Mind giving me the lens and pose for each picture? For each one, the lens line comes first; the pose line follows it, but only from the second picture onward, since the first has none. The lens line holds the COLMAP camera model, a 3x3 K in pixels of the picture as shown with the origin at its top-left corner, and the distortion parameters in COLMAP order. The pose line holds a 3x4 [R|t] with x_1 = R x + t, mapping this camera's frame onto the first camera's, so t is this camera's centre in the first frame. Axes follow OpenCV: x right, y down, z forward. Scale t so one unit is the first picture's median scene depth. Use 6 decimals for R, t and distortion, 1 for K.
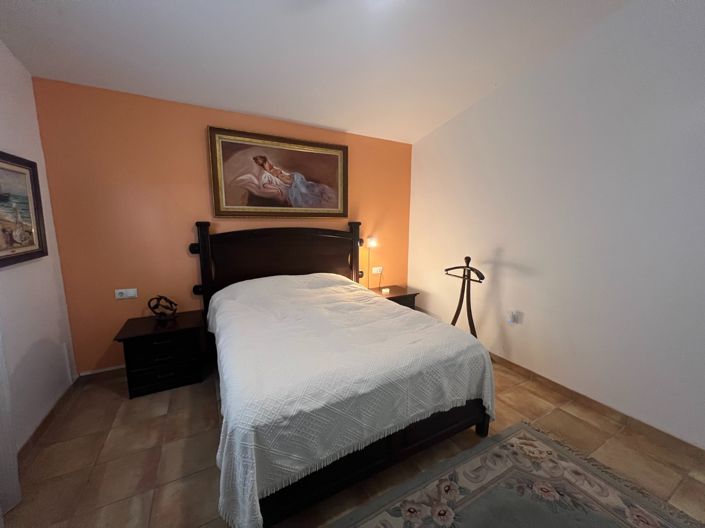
lens RADIAL K [[282.6, 0, 356.1], [0, 282.6, 264.2], [0, 0, 1]] dist [0.000629, 0.000138]
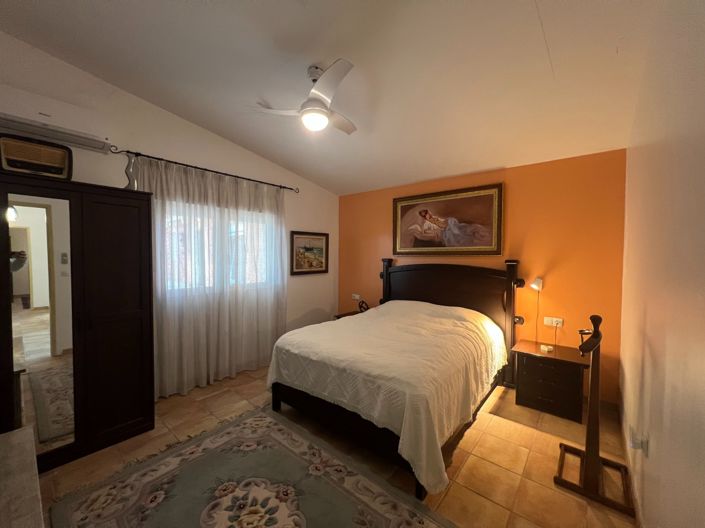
lens RADIAL K [[282.6, 0, 349.4], [0, 282.6, 261.9], [0, 0, 1]] dist [0.000629, 0.000138]
pose [[0.355708, 0.017445, -0.934434, 0.777826], [-0.144812, 0.988780, -0.036665, -0.042022], [0.923310, 0.148359, 0.354243, 0.241052]]
